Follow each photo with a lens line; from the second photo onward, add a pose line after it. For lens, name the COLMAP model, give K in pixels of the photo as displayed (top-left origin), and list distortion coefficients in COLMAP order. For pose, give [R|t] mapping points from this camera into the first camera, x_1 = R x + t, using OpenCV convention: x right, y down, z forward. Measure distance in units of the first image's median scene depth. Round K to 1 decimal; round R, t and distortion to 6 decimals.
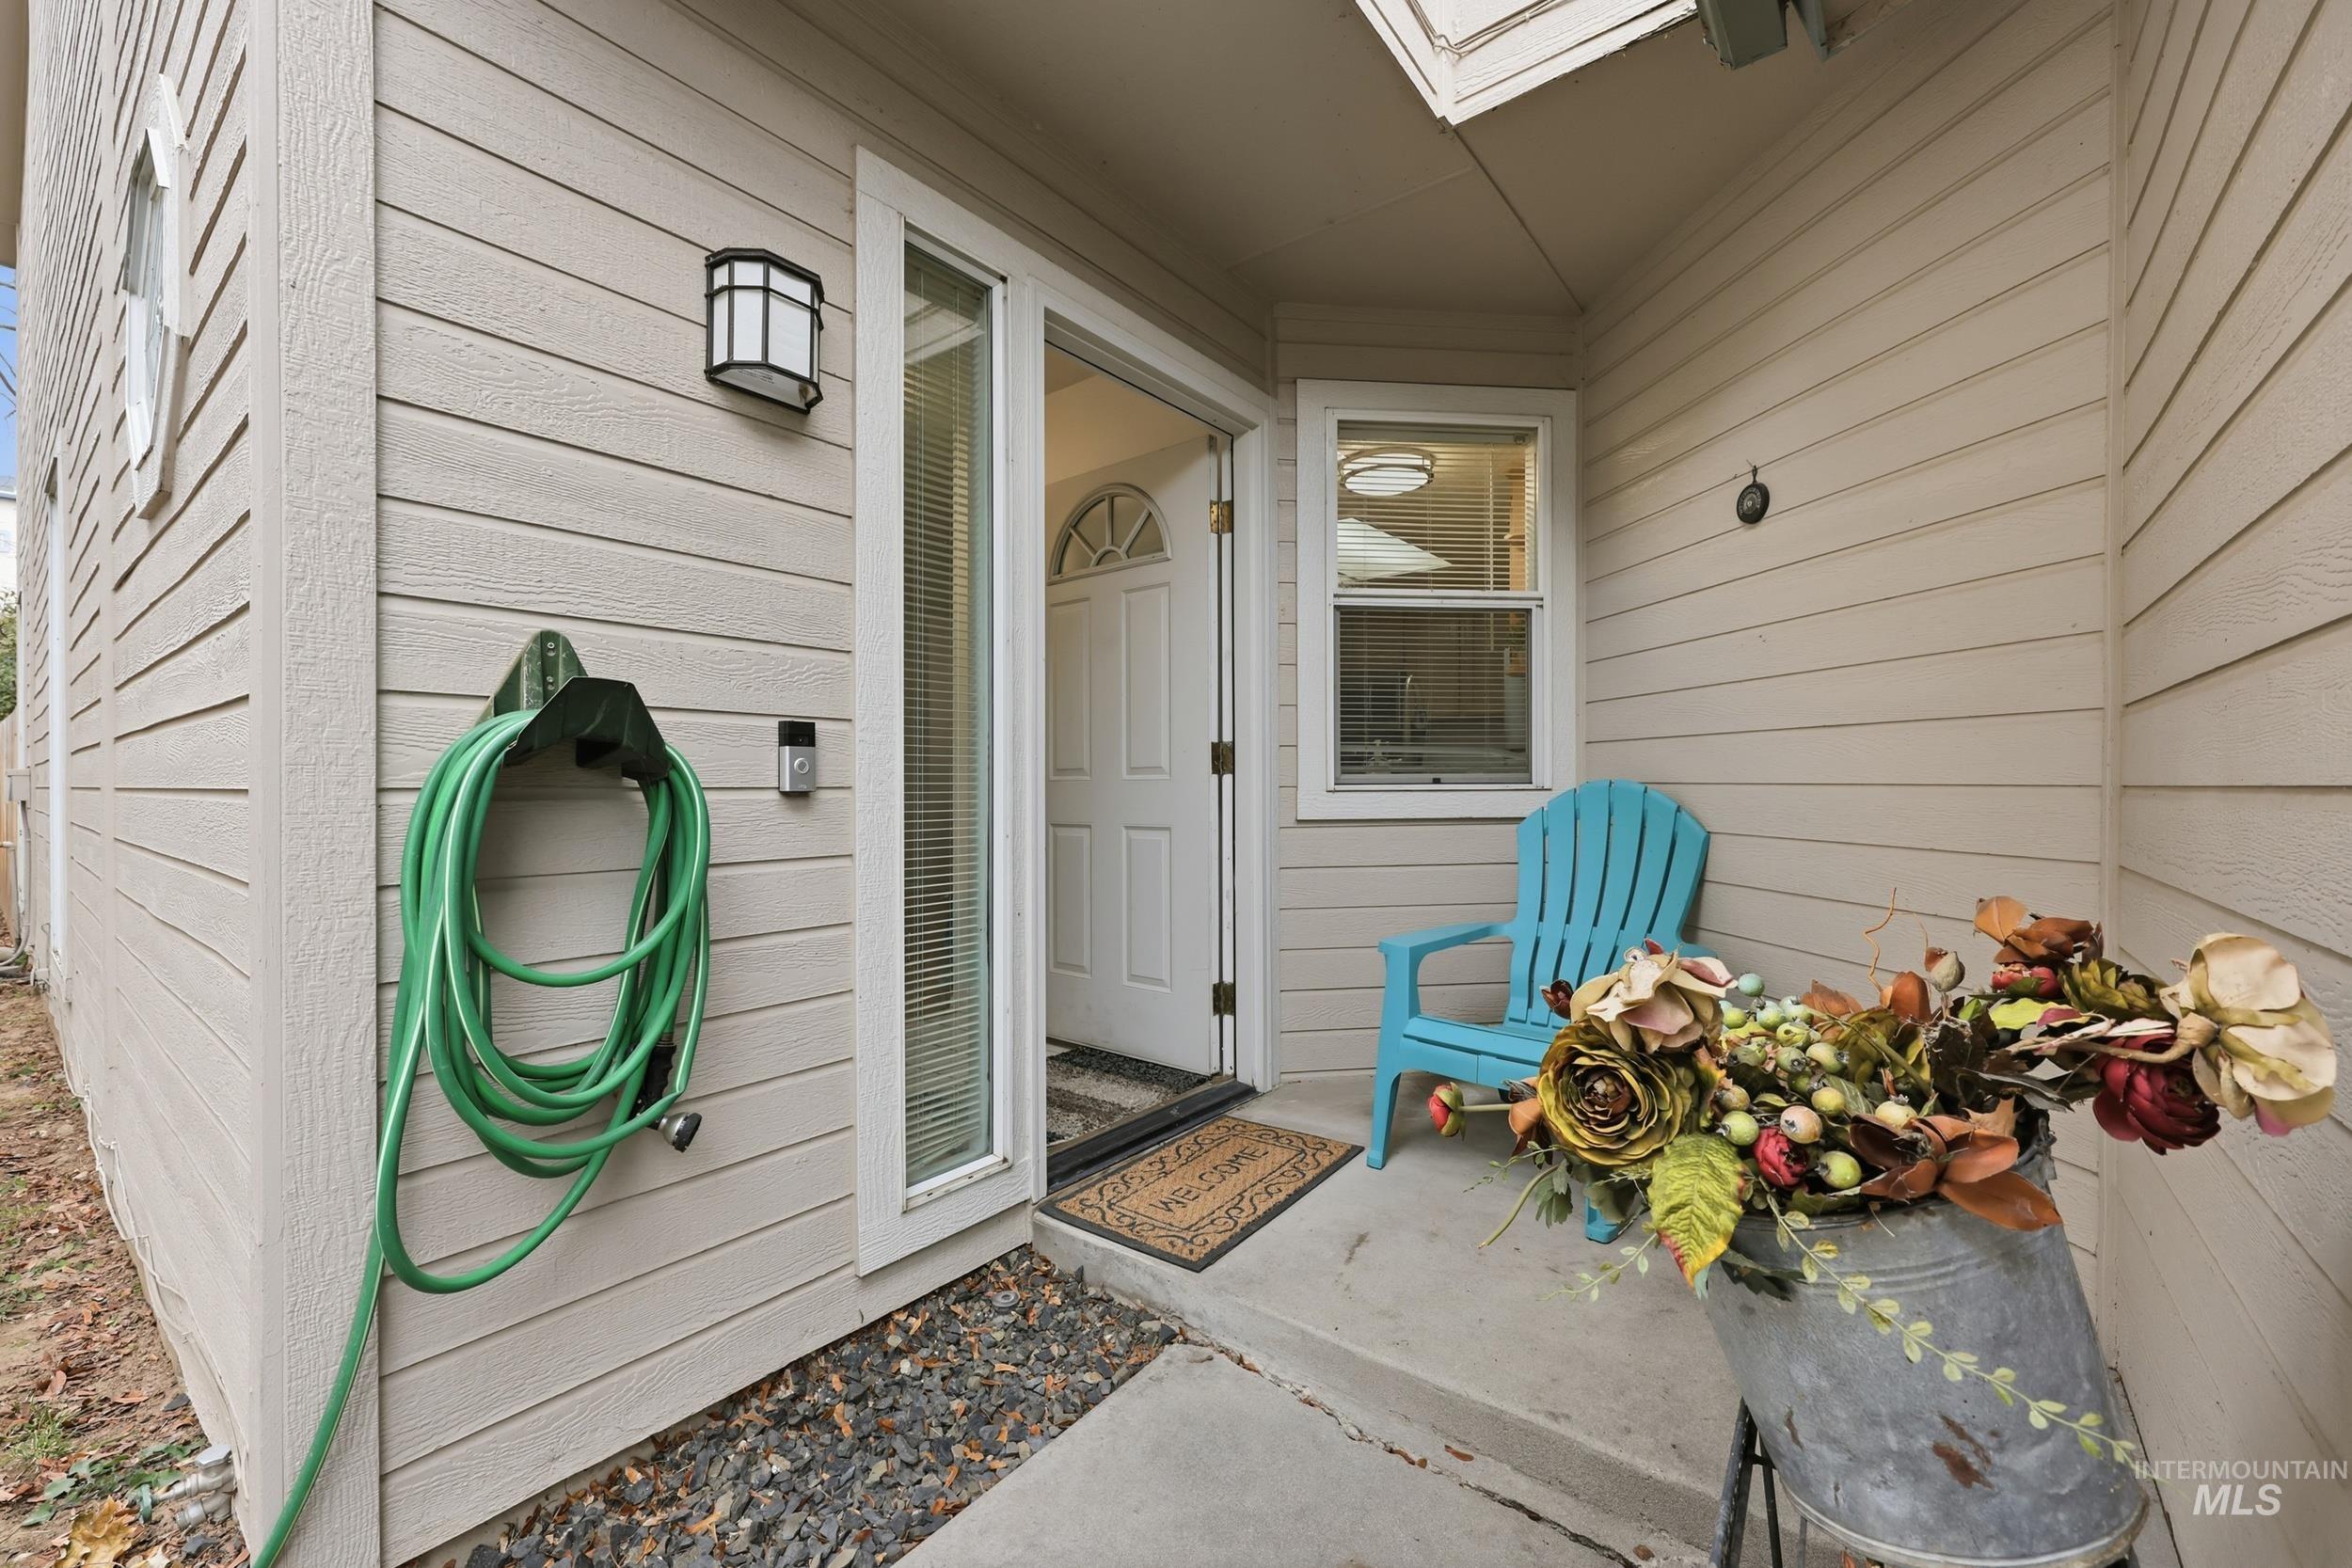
lens RADIAL K [[935.3, 0, 1165.5], [0, 935.3, 790.7], [0, 0, 1]] dist [0.001446, 0.000124]
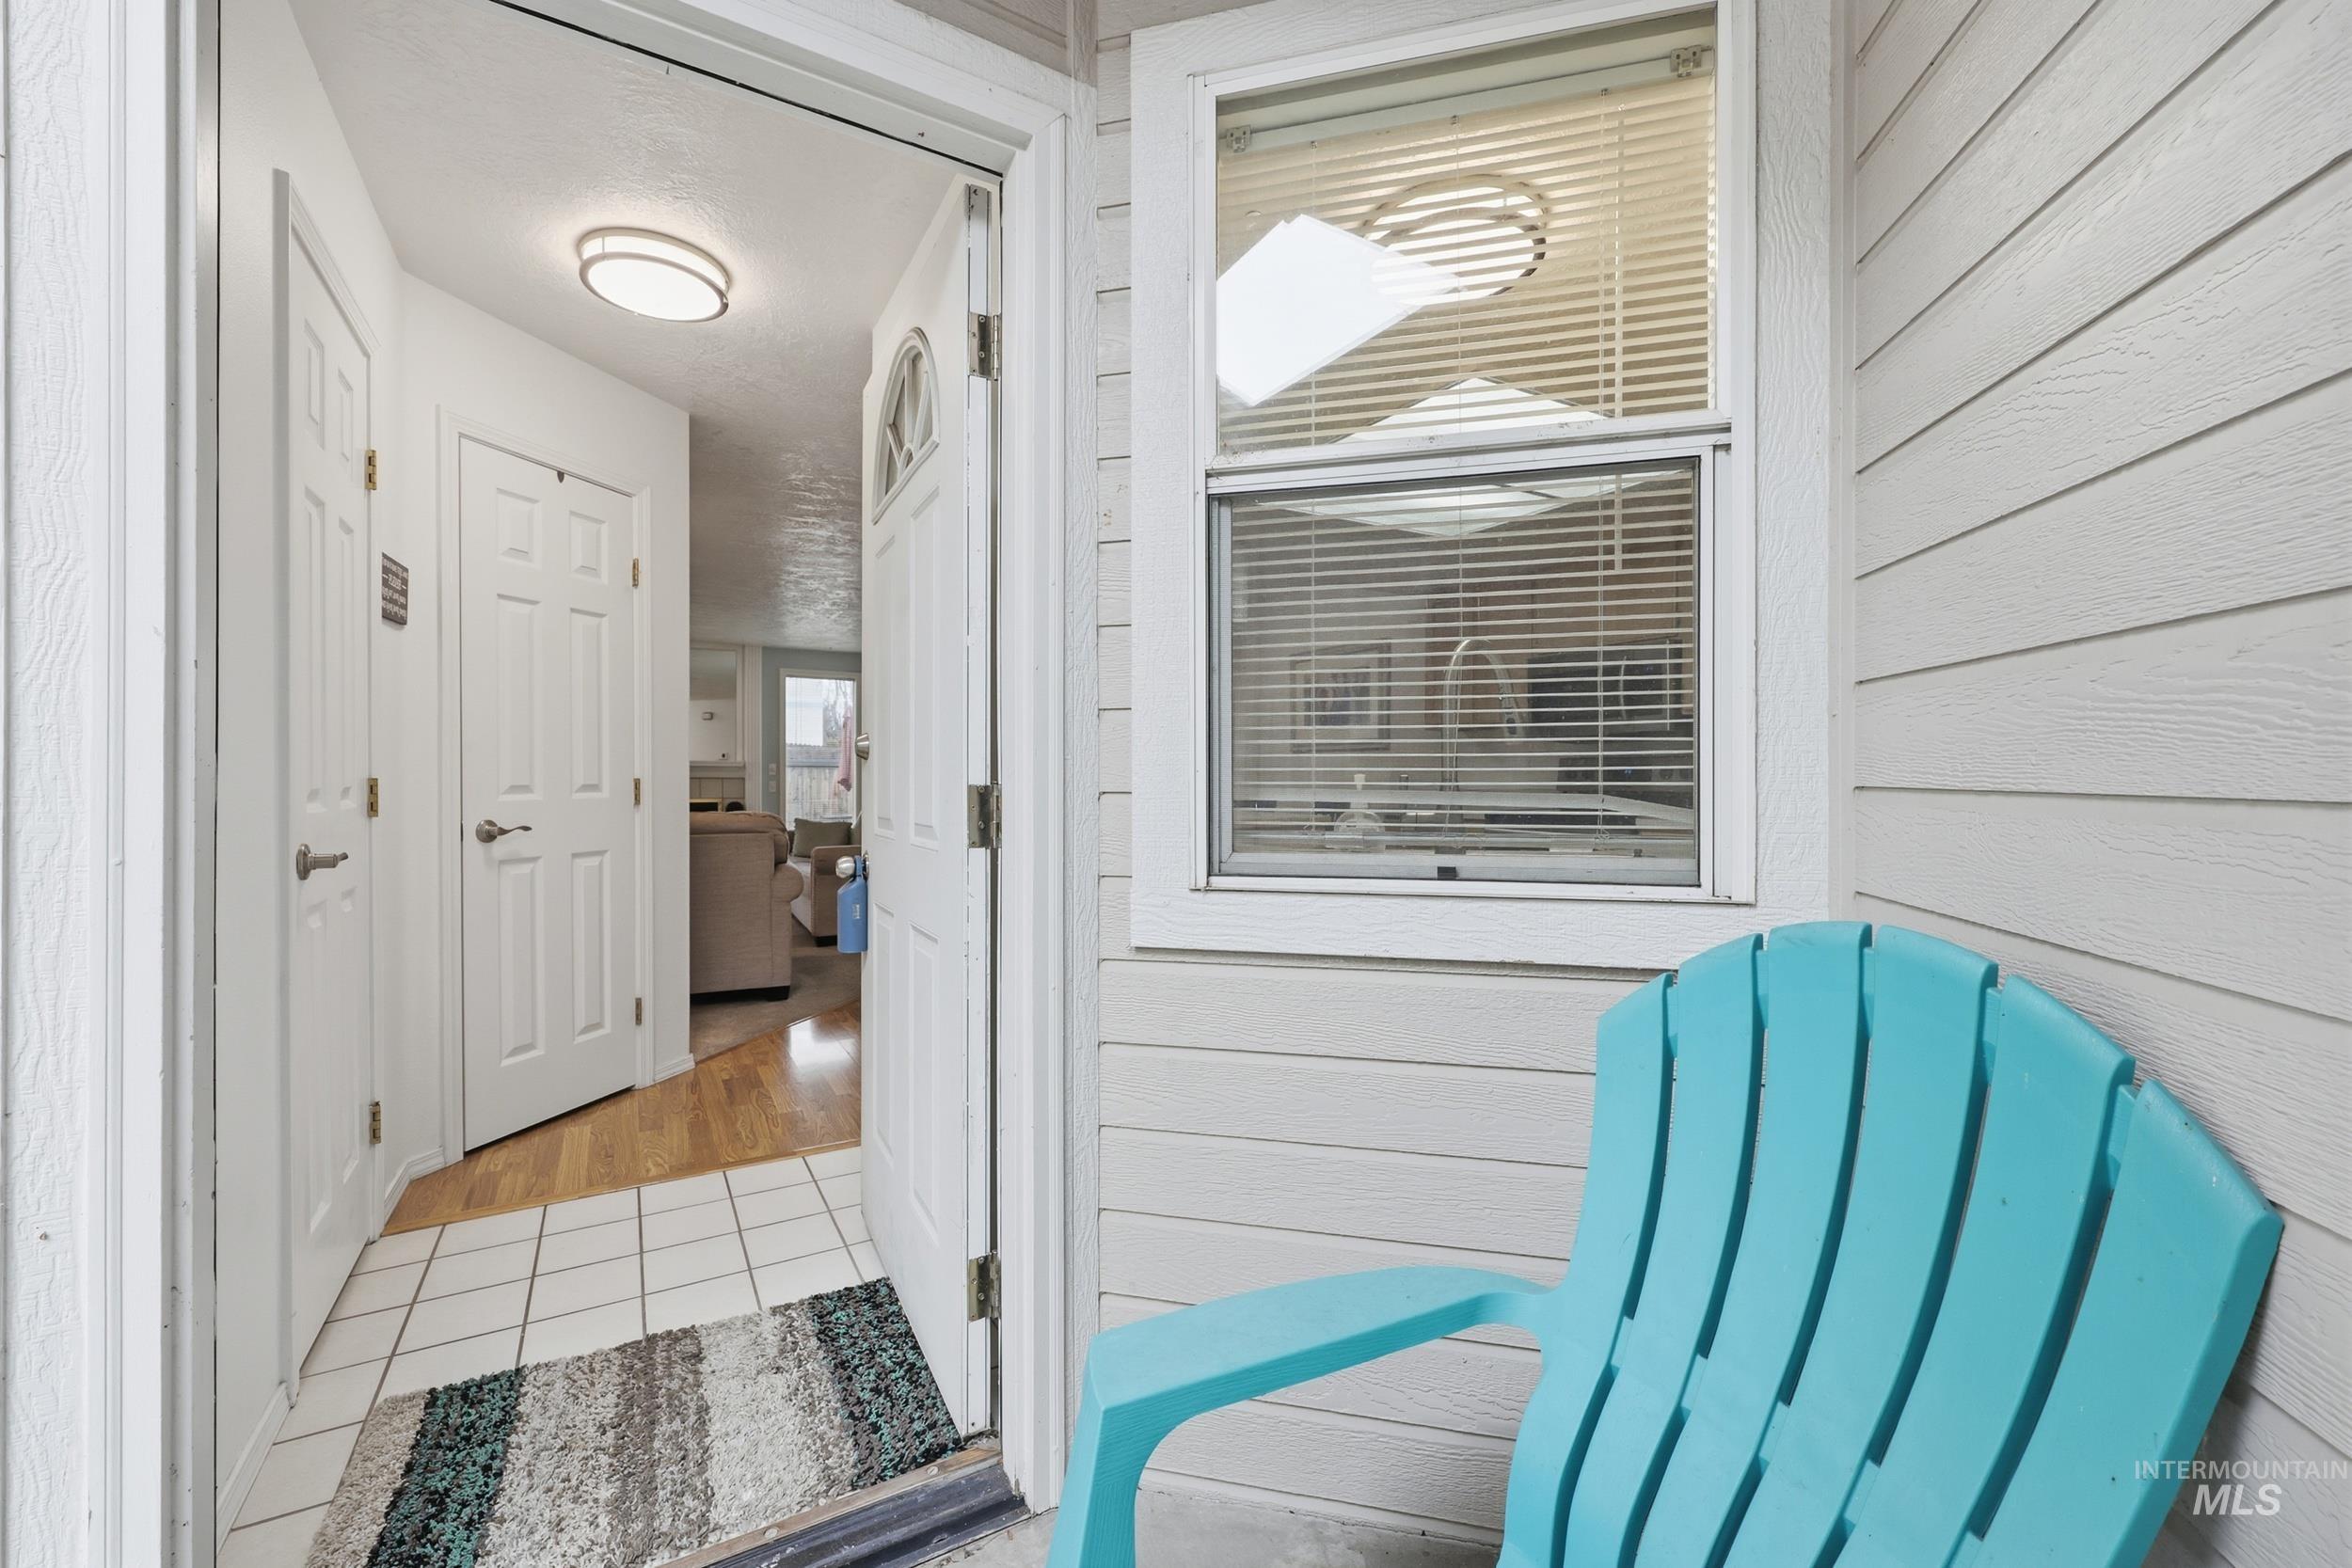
lens RADIAL K [[923.3, 0, 1176.0], [0, 923.3, 784.0], [0, 0, 1]] dist [-0.002357, -0.000254]
pose [[0.934257, 0.005166, -0.356563, 0.462525], [-0.005257, 0.999986, 0.000715, -0.073865], [0.356562, 0.001206, 0.934271, 0.783140]]
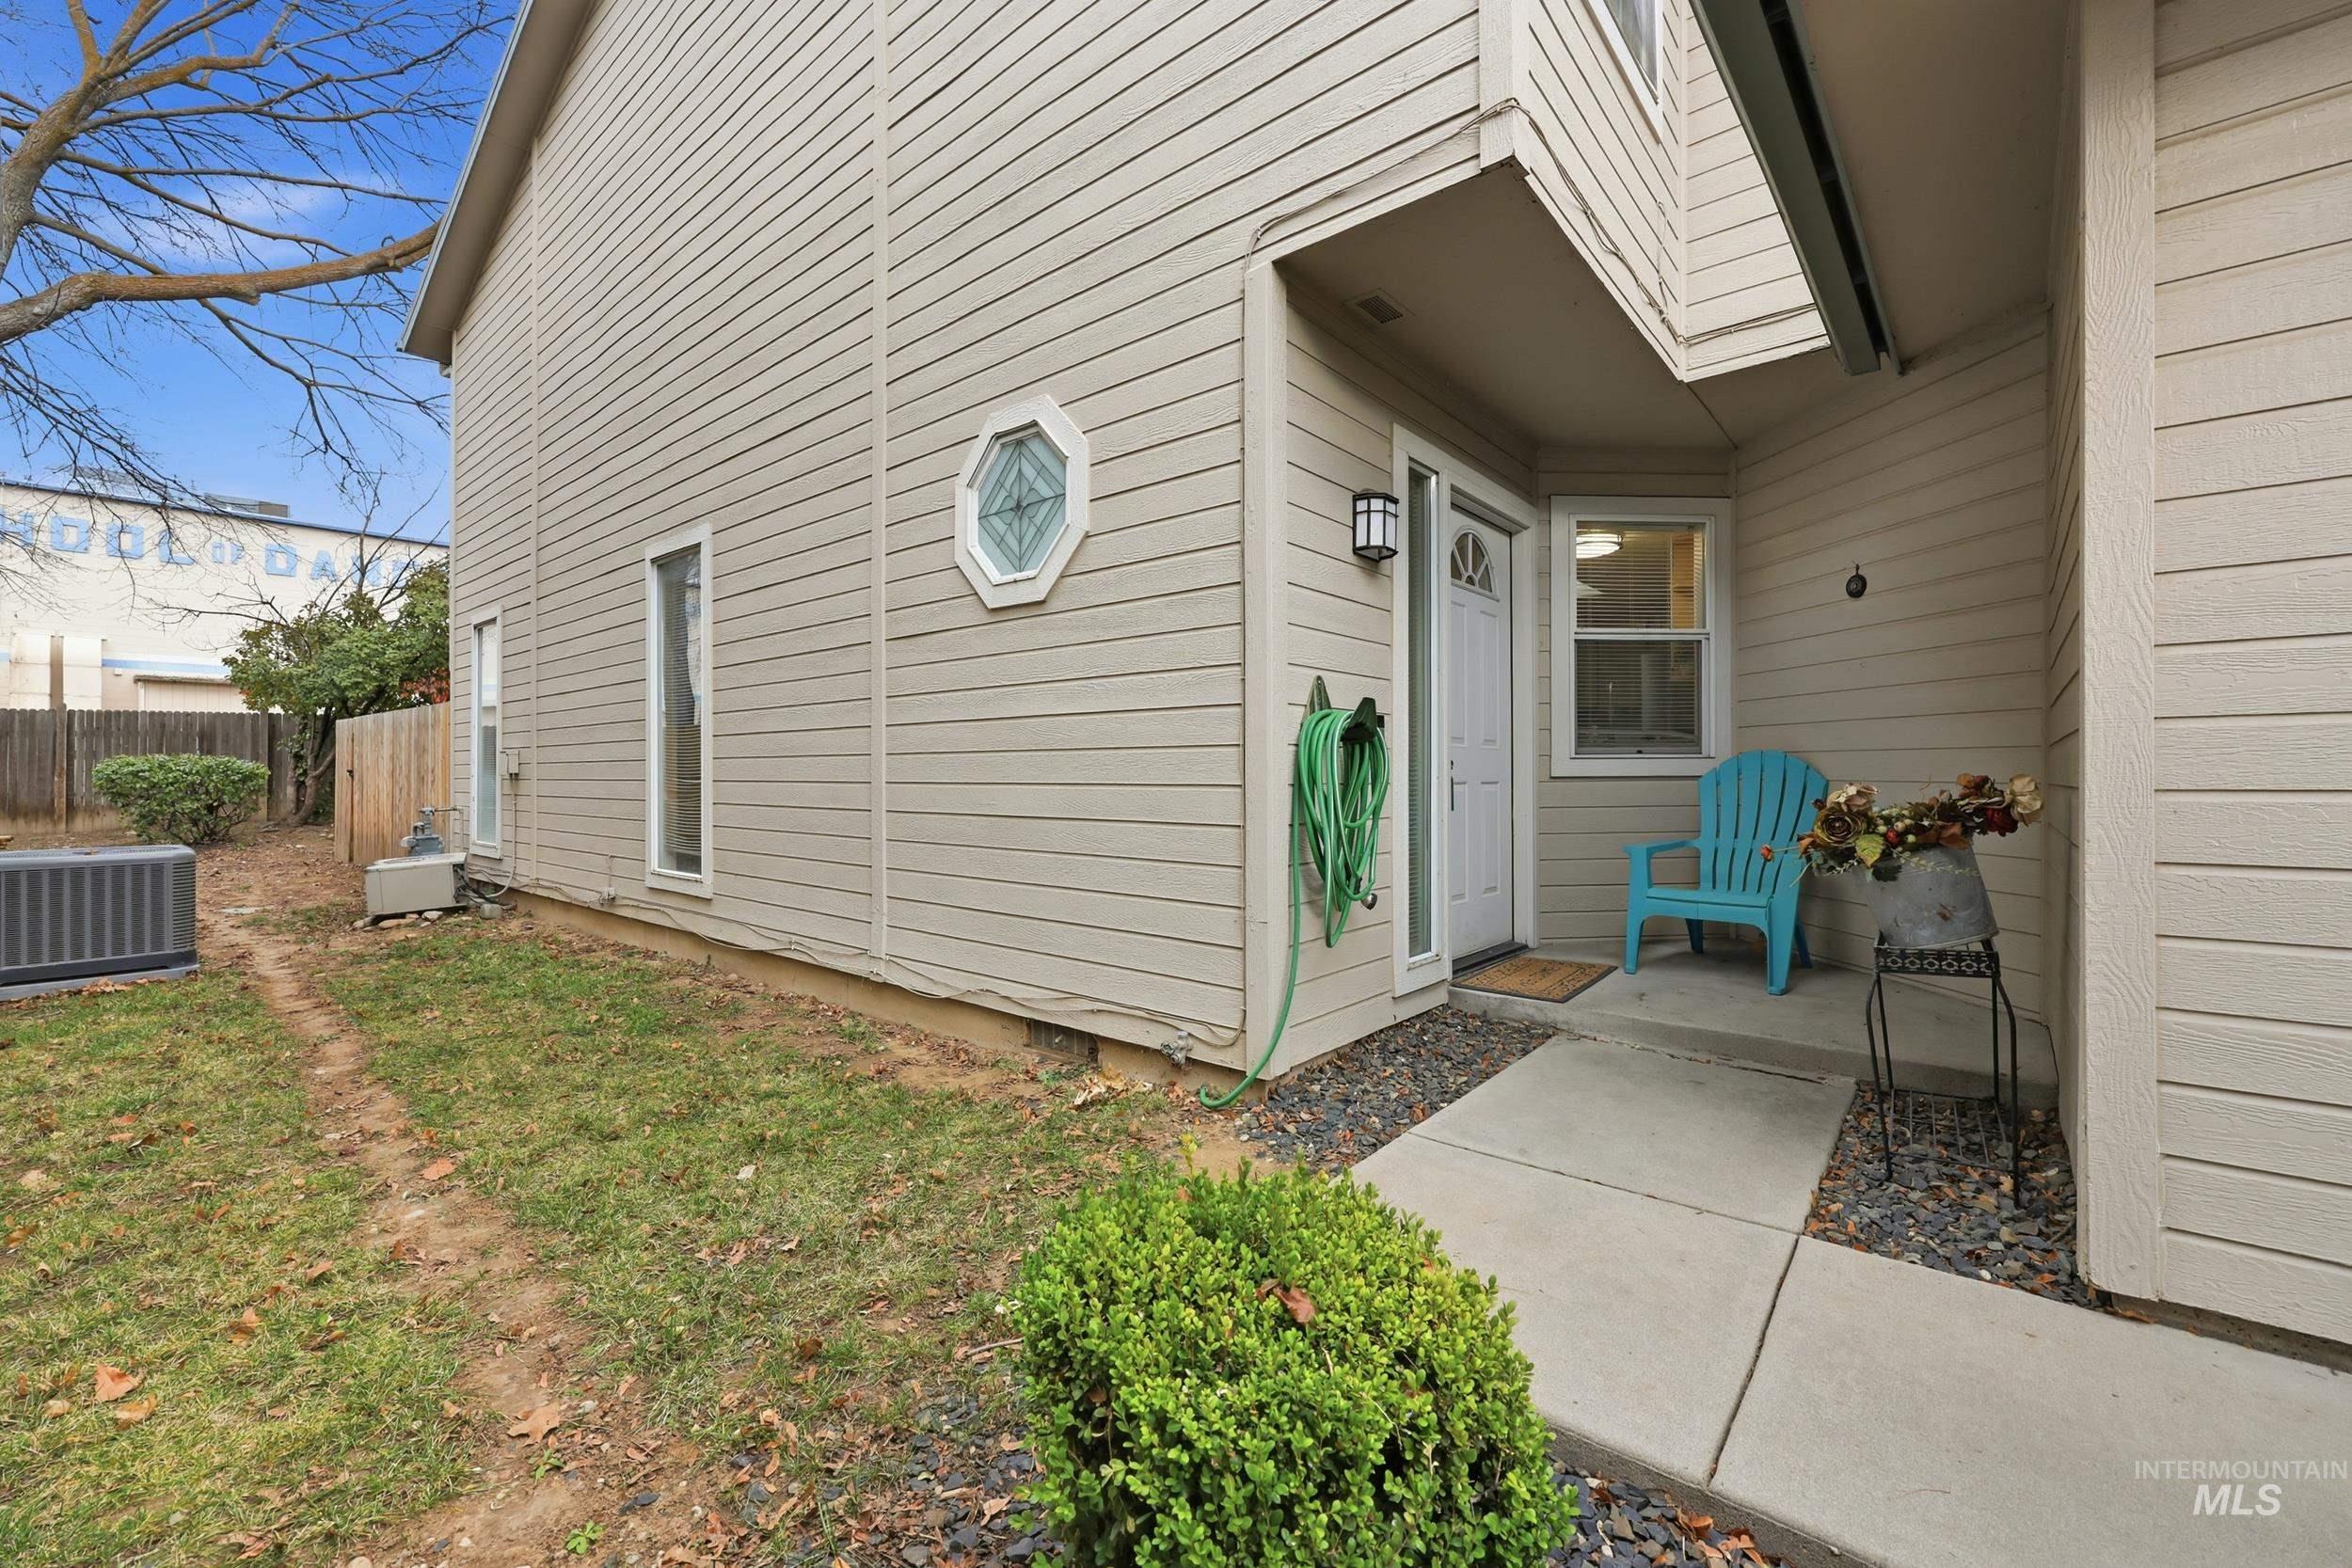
lens RADIAL K [[946.7, 0, 1160.6], [0, 946.7, 778.1], [0, 0, 1]] dist [-0.000623, 0.000193]
pose [[0.999059, 0.000355, -0.043367, -0.615737], [-0.000529, 0.999992, -0.003998, 0.055849], [0.043365, 0.004017, 0.999051, -0.848506]]
